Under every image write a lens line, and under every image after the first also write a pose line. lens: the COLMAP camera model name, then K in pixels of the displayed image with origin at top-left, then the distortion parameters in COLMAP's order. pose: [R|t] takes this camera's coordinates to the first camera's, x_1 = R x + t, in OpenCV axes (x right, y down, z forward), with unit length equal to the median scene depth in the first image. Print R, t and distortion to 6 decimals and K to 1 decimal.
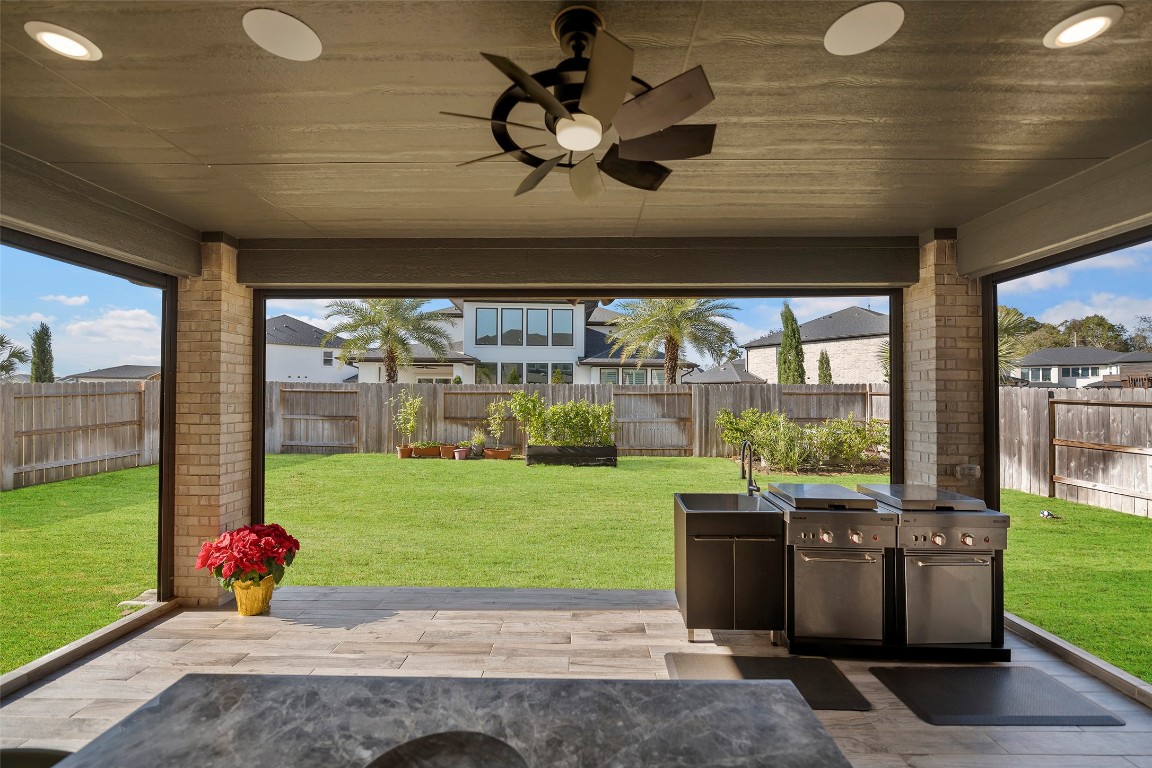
lens RADIAL K [[475.5, 0, 570.7], [0, 475.5, 385.4], [0, 0, 1]] dist [-0.006089, -0.000329]
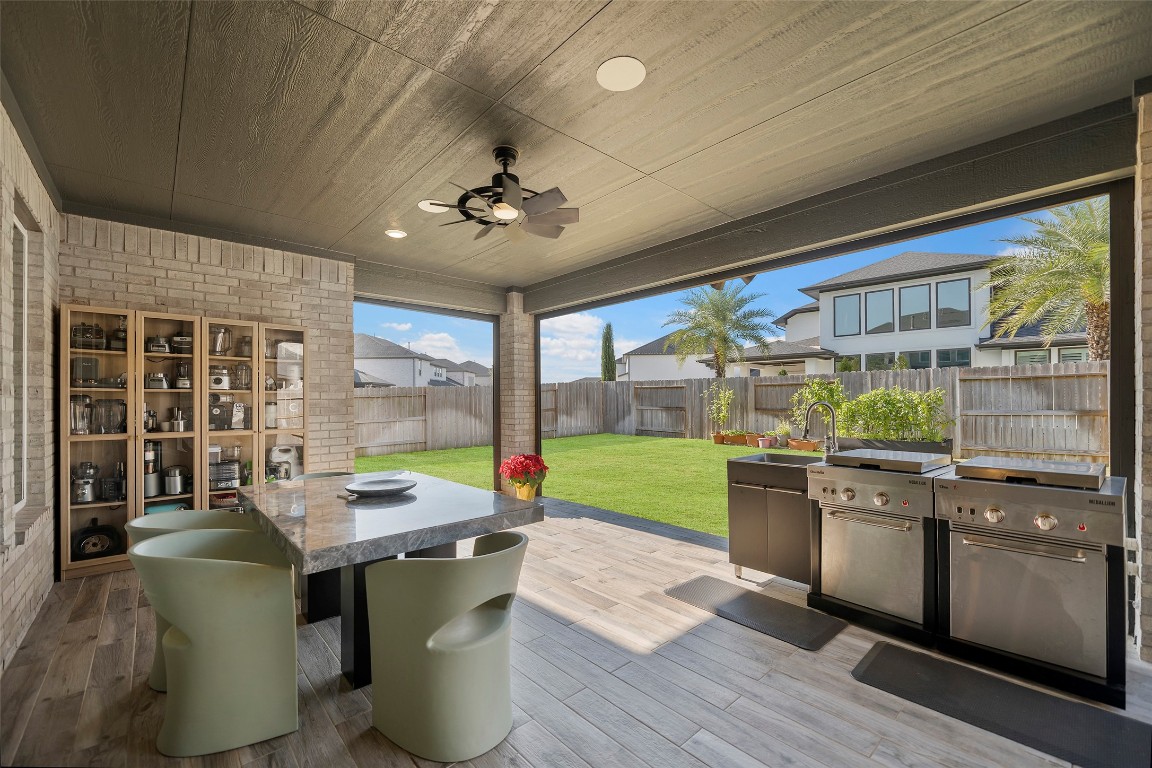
lens RADIAL K [[475.5, 0, 567.2], [0, 475.5, 395.3], [0, 0, 1]] dist [-0.006089, -0.000329]
pose [[0.669881, -0.016436, -0.742286, 0.268076], [0.023682, 0.999719, -0.000764, 0.033511], [0.742090, -0.017067, 0.670083, -0.013592]]
